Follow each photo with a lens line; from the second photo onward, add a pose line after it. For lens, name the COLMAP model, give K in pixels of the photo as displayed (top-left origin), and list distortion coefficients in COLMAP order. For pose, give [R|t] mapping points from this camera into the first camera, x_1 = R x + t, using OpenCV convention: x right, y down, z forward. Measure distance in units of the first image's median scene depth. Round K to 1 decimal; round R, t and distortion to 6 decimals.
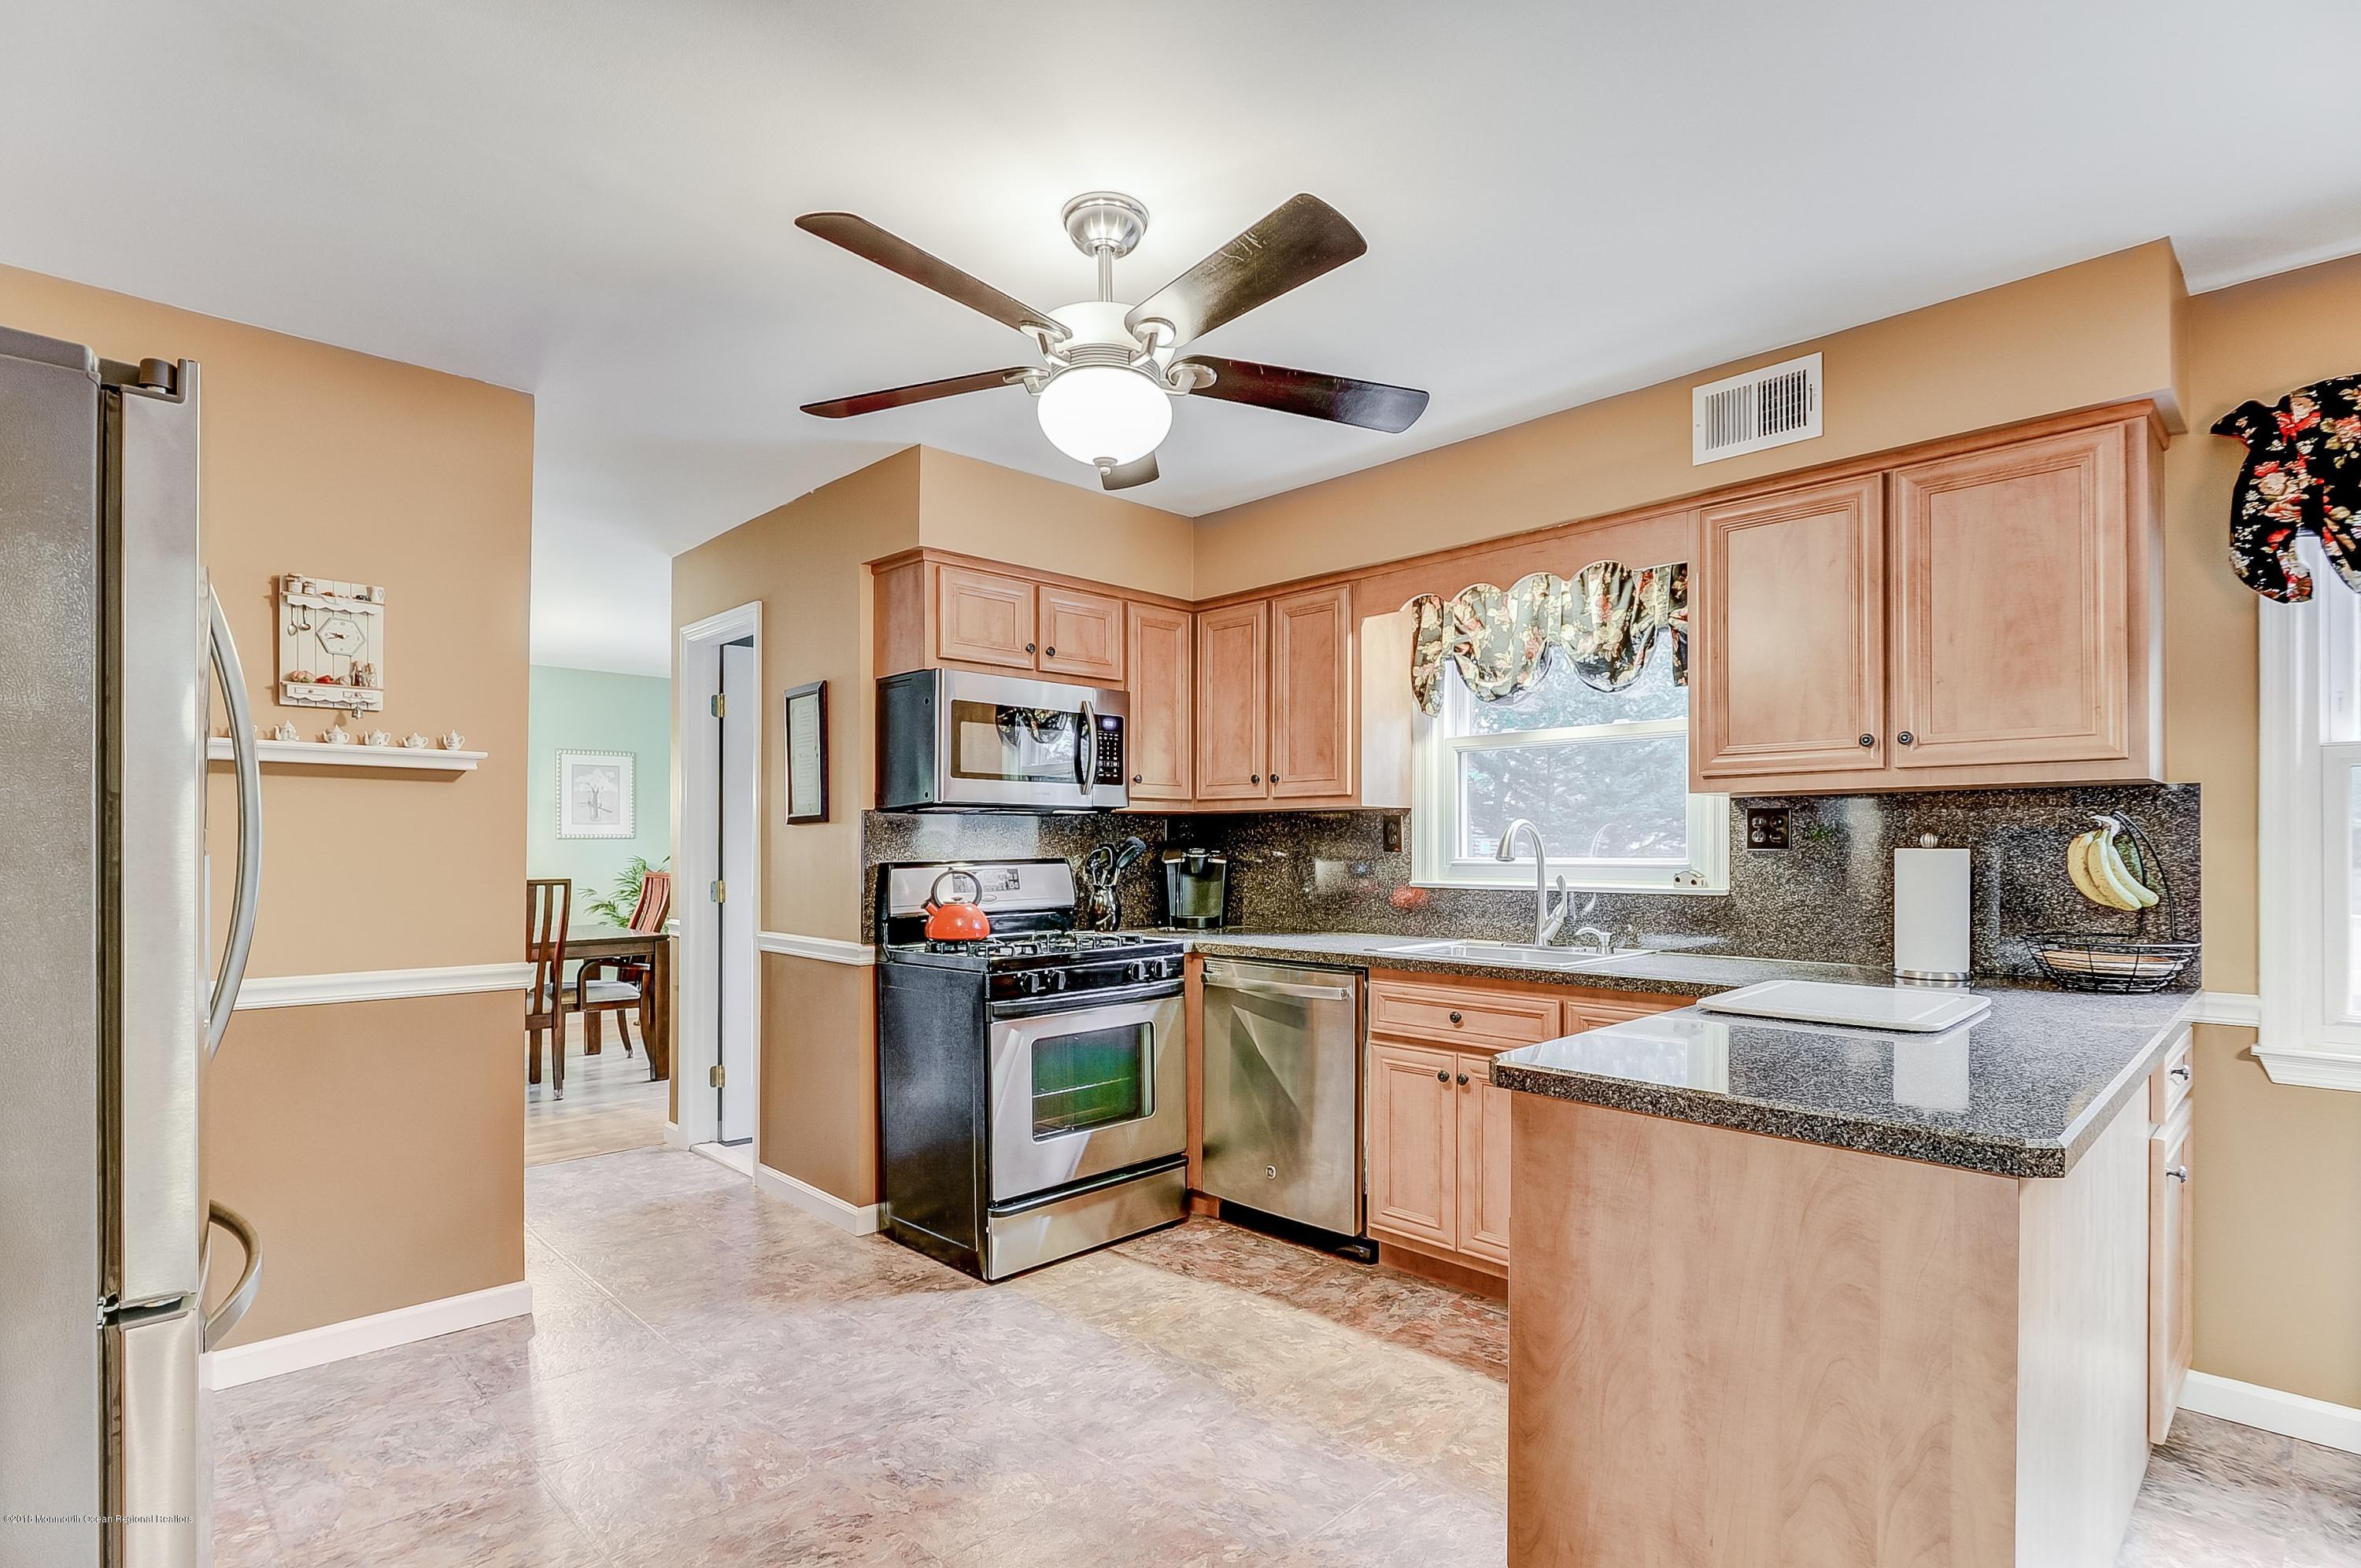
lens RADIAL K [[1160.0, 0, 1185.8], [0, 1160.0, 817.5], [0, 0, 1]] dist [-0.018720, -0.000115]
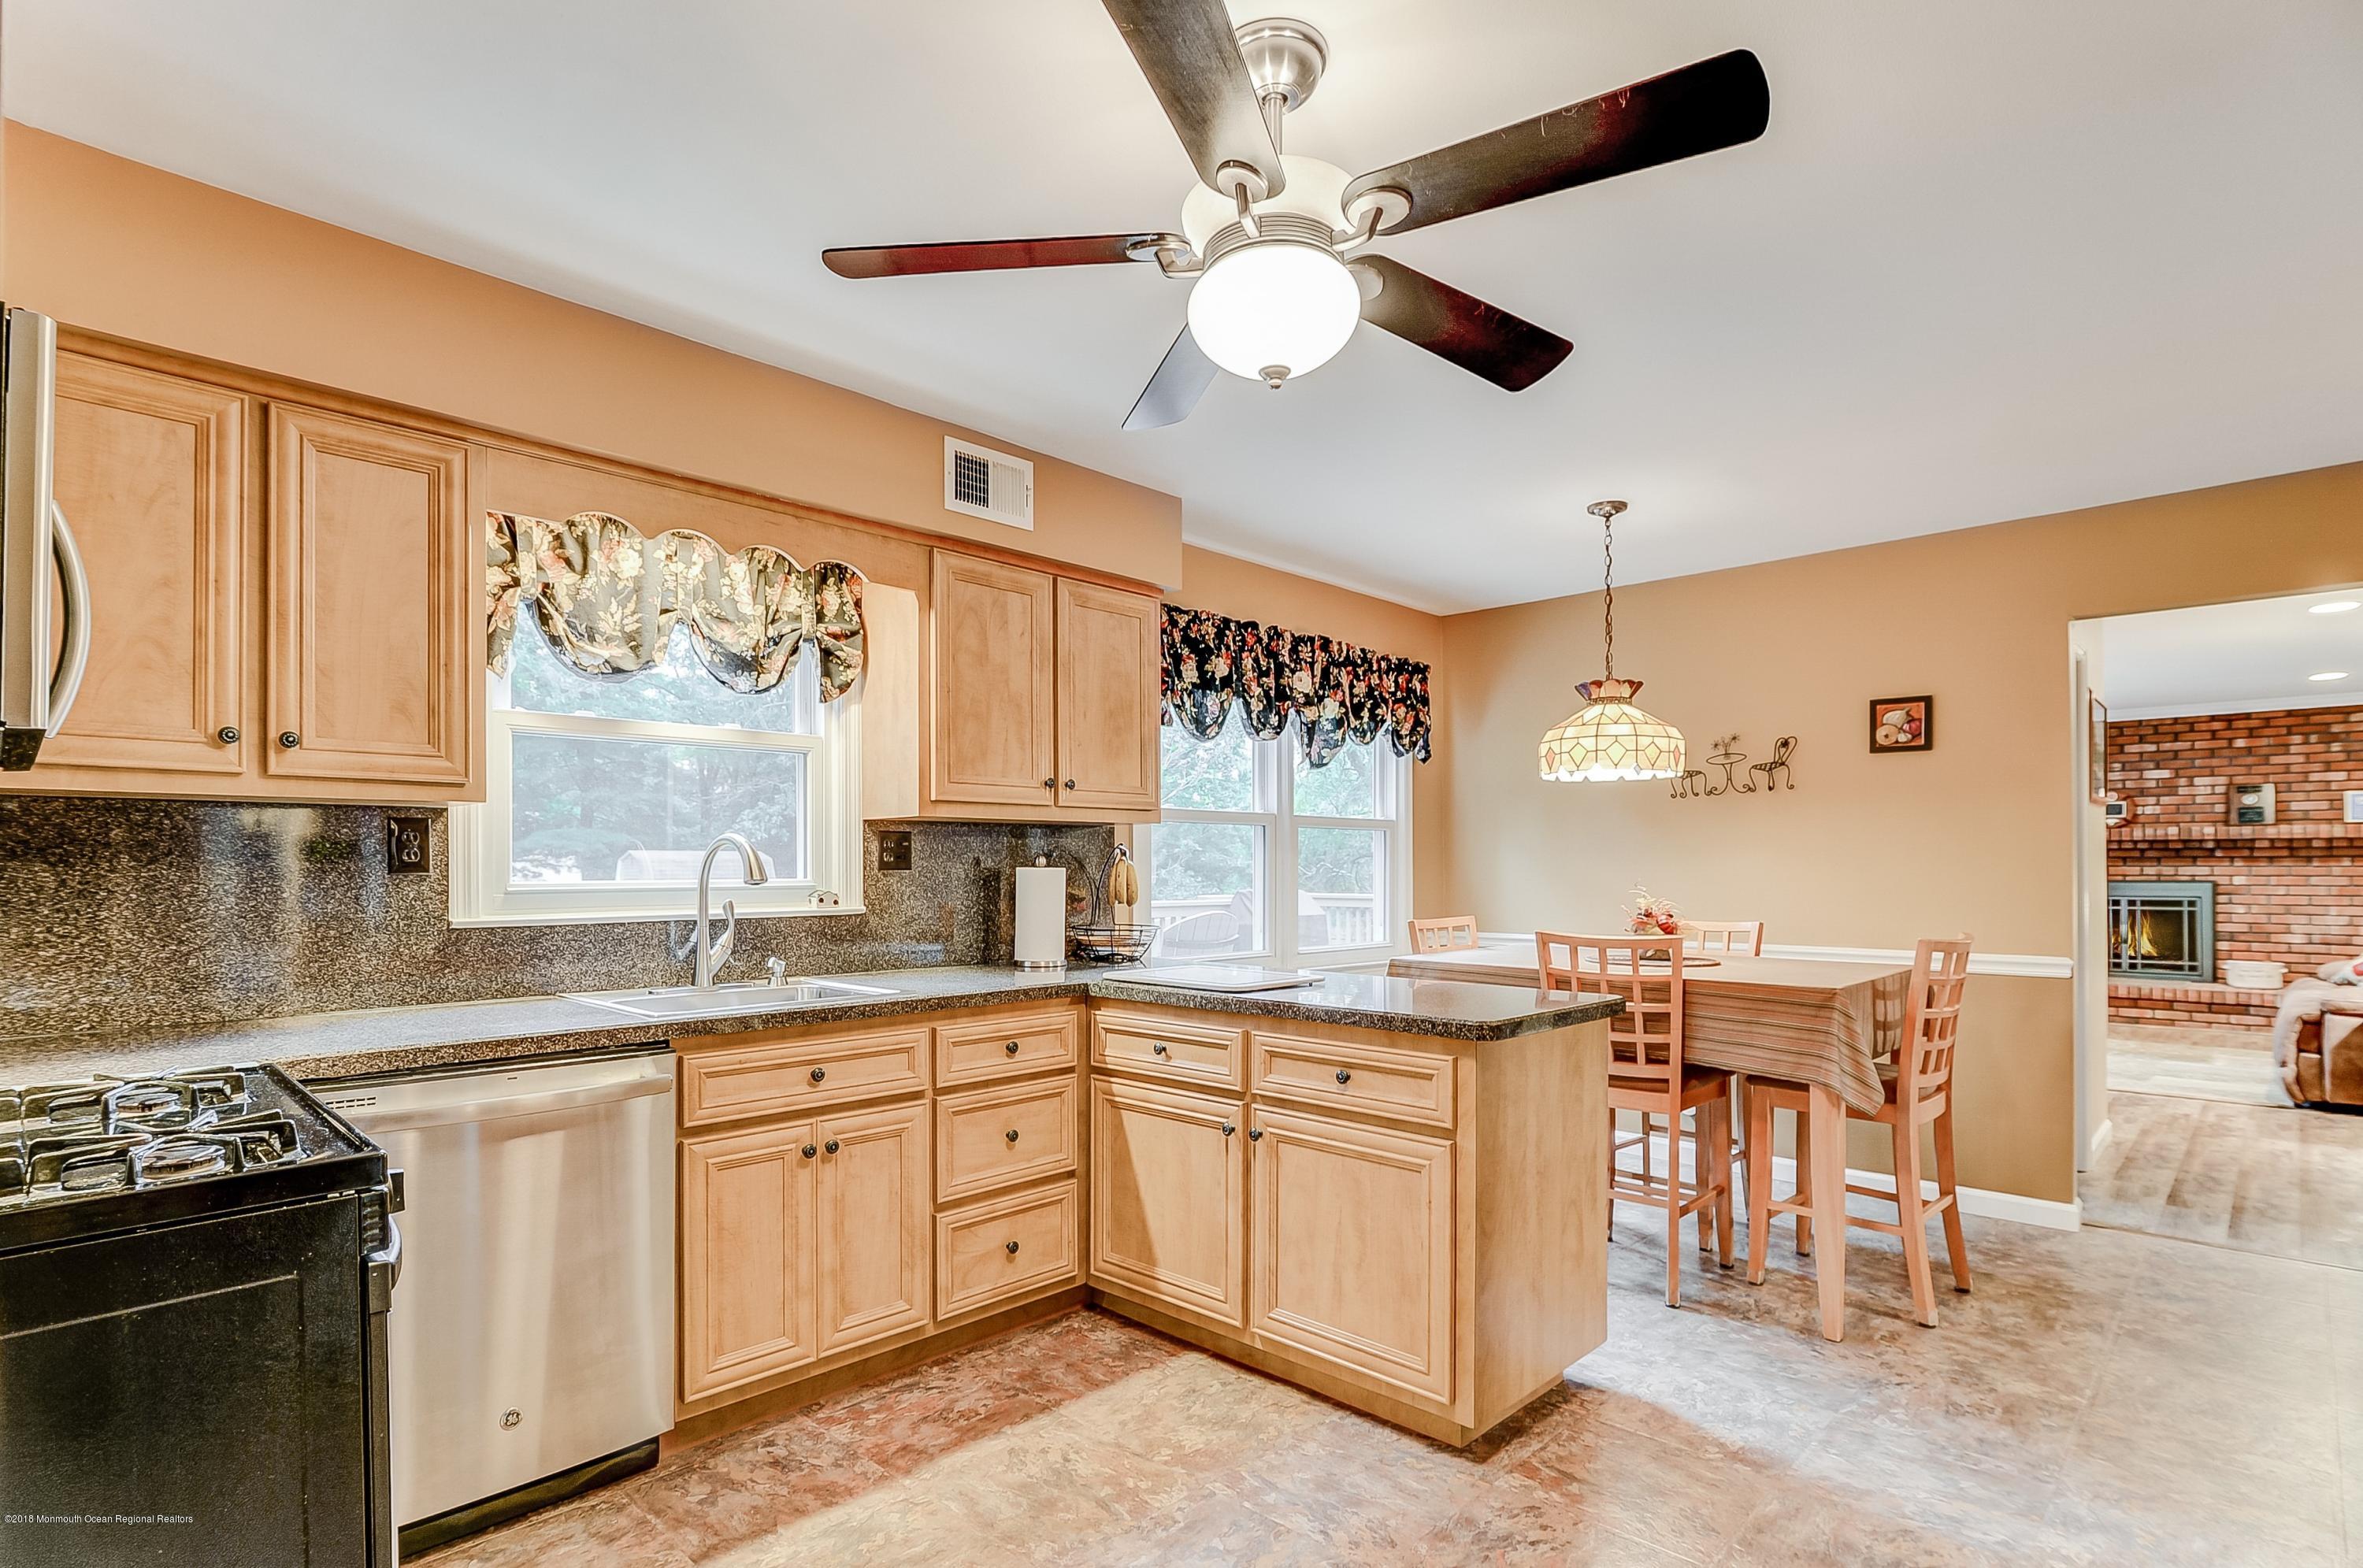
lens RADIAL K [[1147.6, 0, 1188.4], [0, 1147.6, 854.8], [0, 0, 1]] dist [0.000631, -0.000301]
pose [[-0.030933, 0.010473, 0.999467, -0.765694], [-0.023527, 0.999660, -0.011203, 0.025630], [-0.999245, -0.023861, -0.030676, 0.993502]]
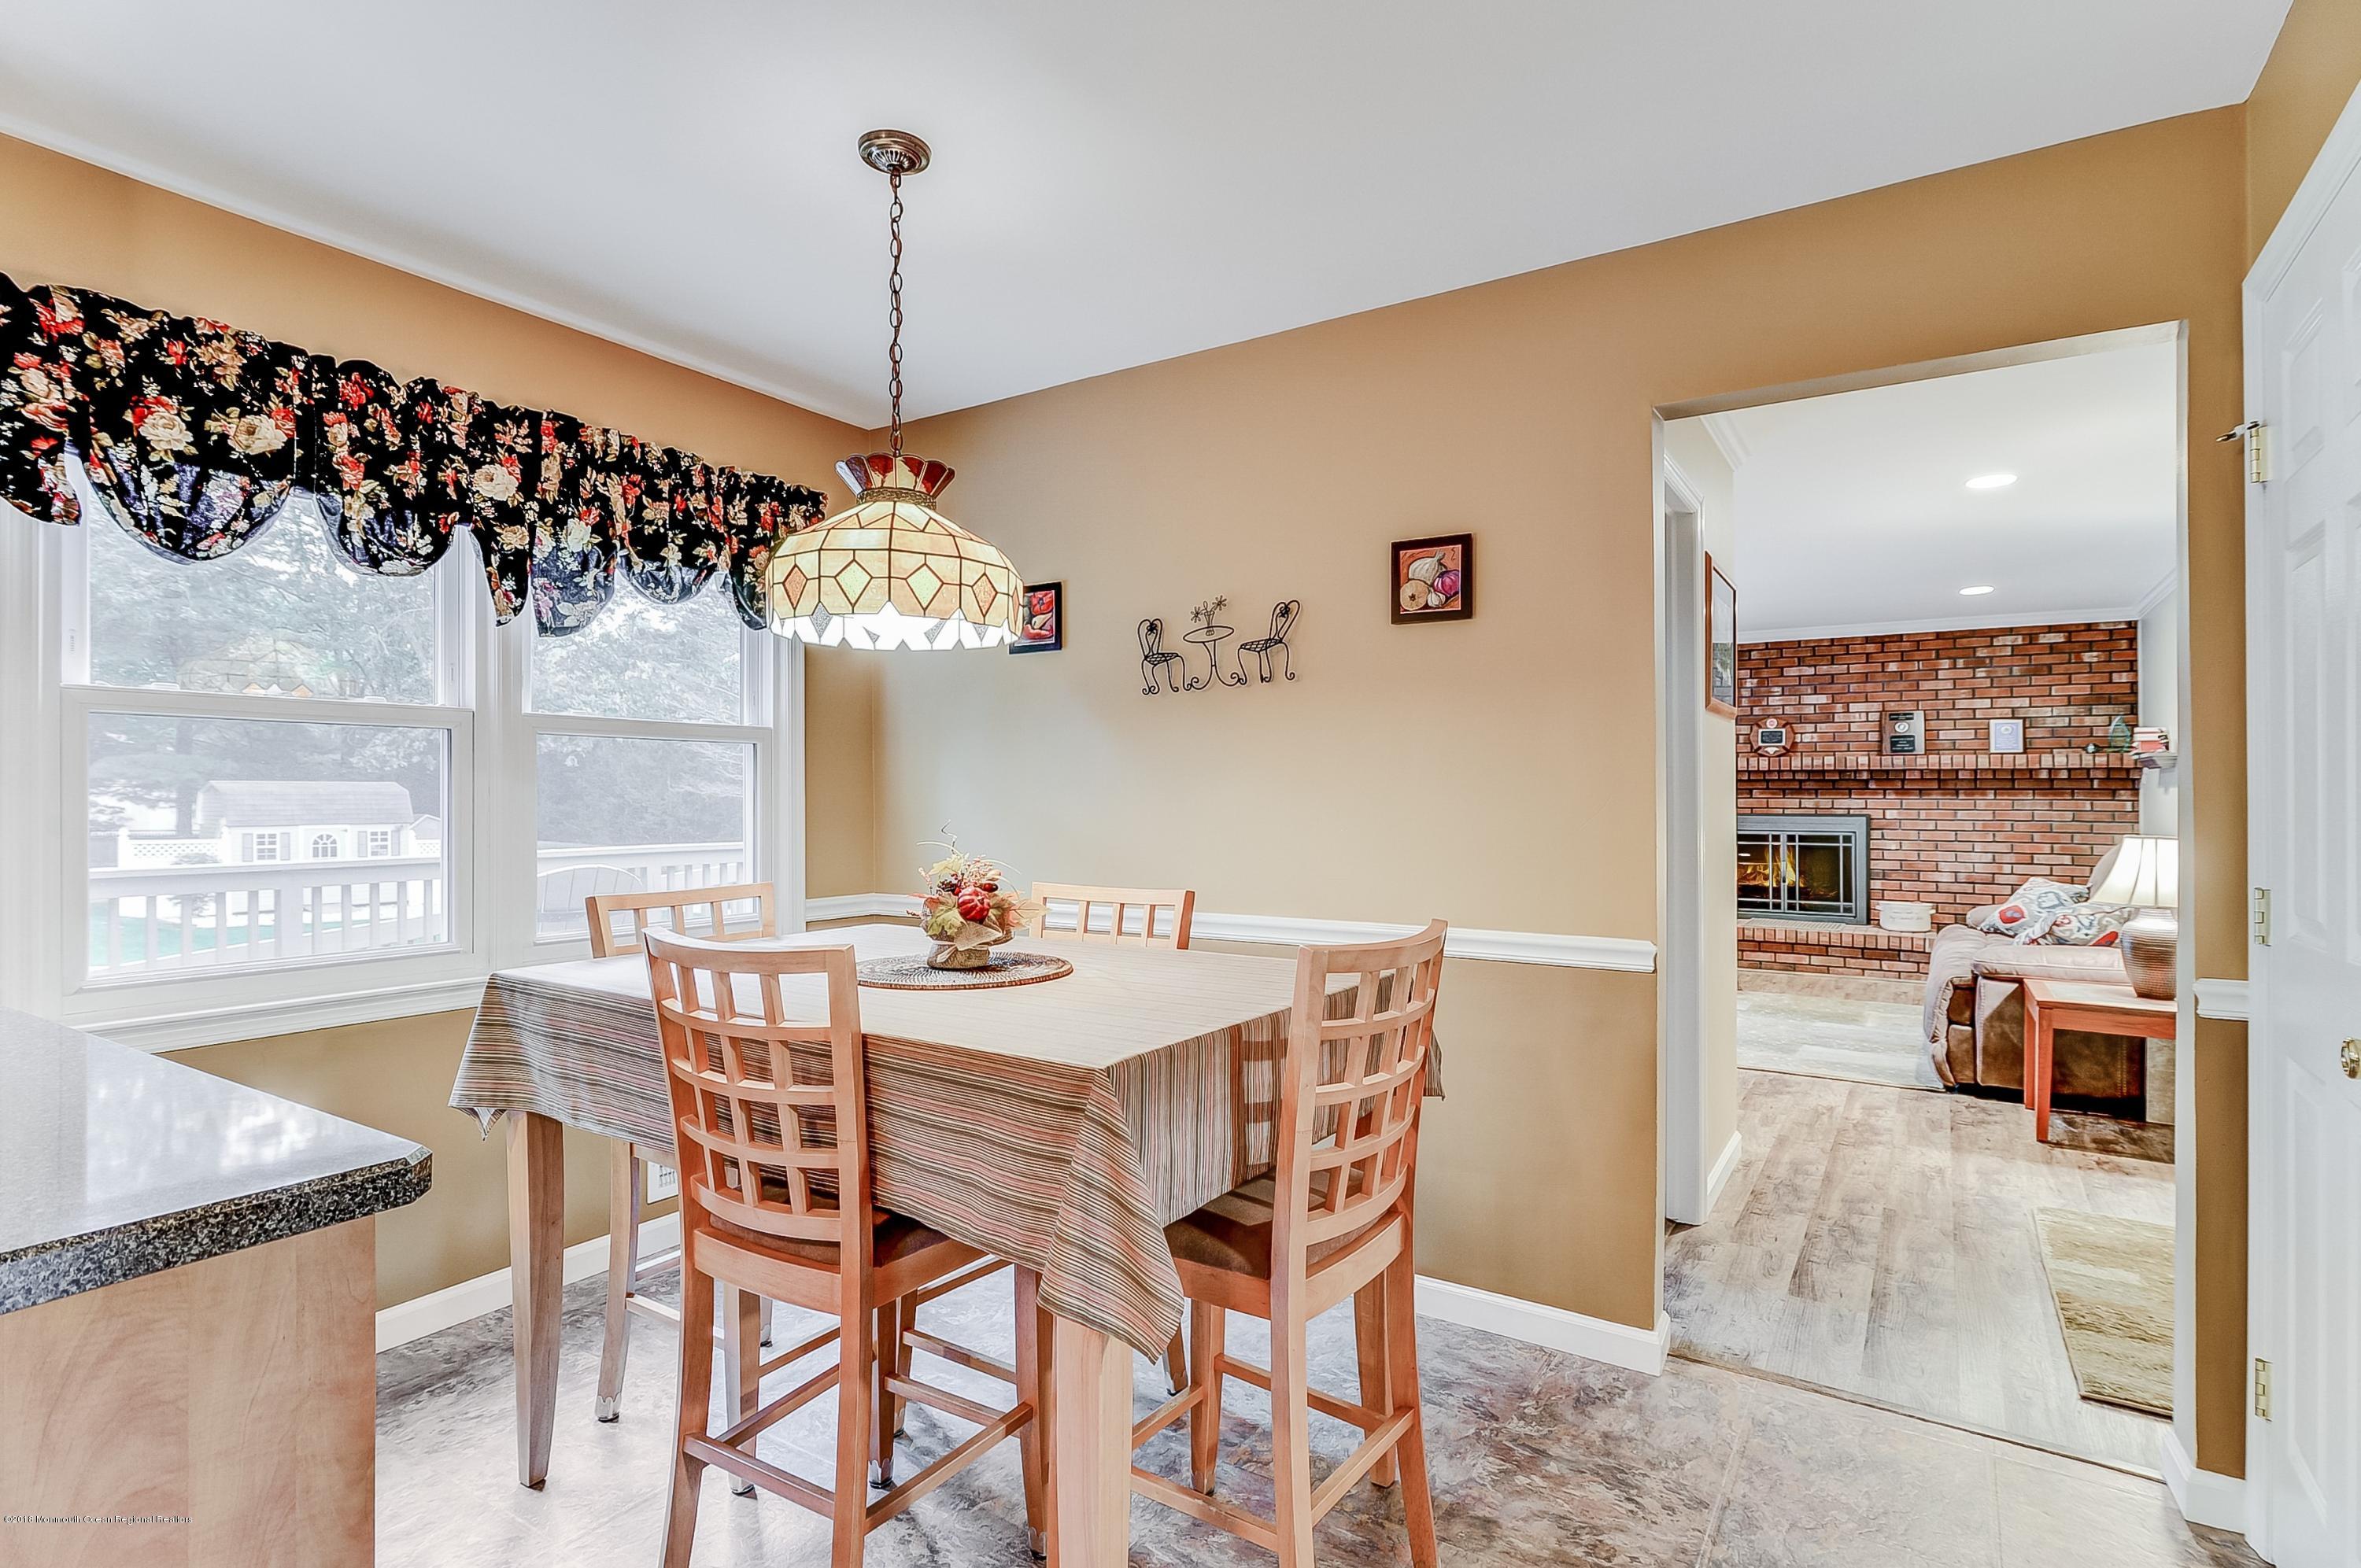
lens RADIAL K [[1155.3, 0, 1180.5], [0, 1155.3, 784.0], [0, 0, 1]] dist [-0.001227, 0.000519]
pose [[-0.215905, 0.011308, 0.976349, -0.093177], [-0.024910, 0.999544, -0.017085, 0.008277], [-0.976097, -0.028010, -0.215525, 0.323179]]
